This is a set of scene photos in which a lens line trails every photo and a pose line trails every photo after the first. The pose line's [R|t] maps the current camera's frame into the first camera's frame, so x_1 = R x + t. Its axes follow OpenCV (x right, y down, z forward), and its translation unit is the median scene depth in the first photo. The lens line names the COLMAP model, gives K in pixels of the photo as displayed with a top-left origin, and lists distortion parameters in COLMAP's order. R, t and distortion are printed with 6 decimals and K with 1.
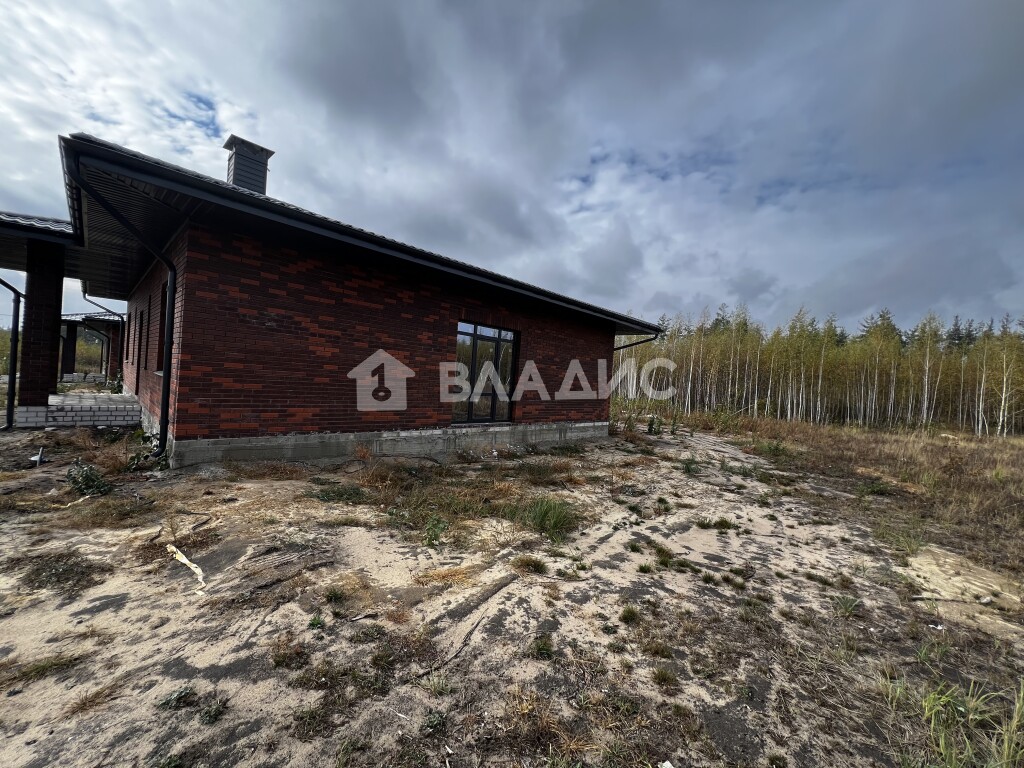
lens RADIAL K [[409.7, 0, 523.9], [0, 409.7, 352.5], [0, 0, 1]] dist [-0.002277, 0.000425]
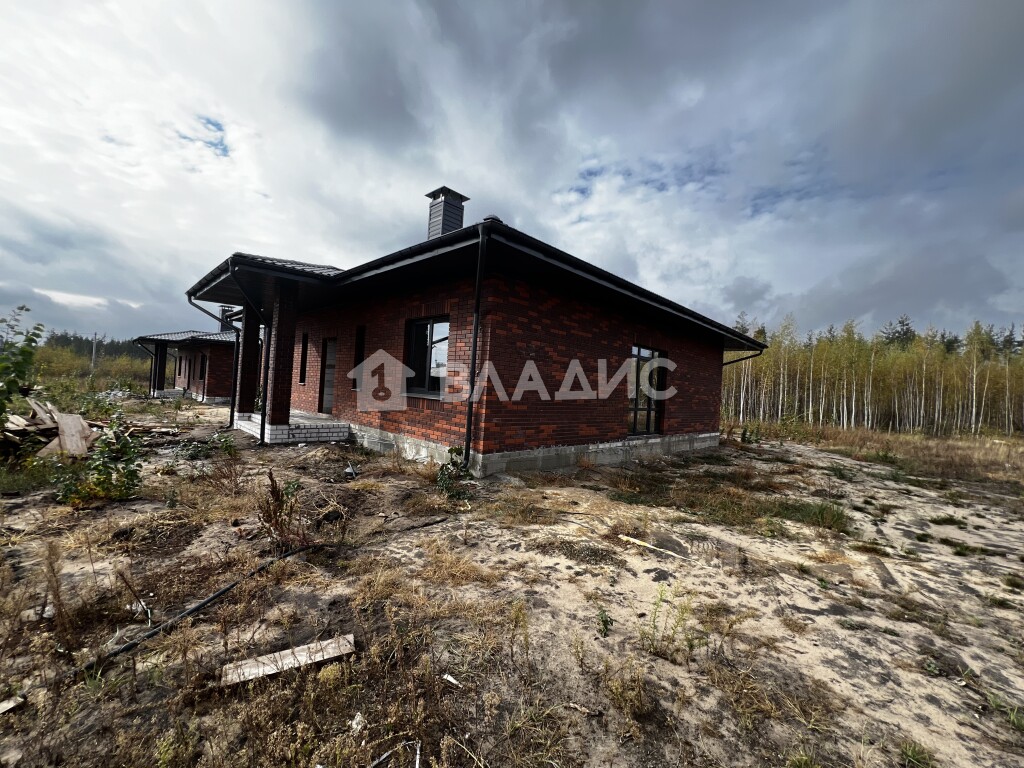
lens RADIAL K [[409.7, 0, 515.6], [0, 409.7, 342.3], [0, 0, 1]] dist [-0.002277, 0.000425]
pose [[0.999906, -0.011949, -0.006683, -0.170305], [0.011626, 0.998851, -0.046496, -0.012611], [0.007231, 0.046414, 0.998896, -0.048361]]
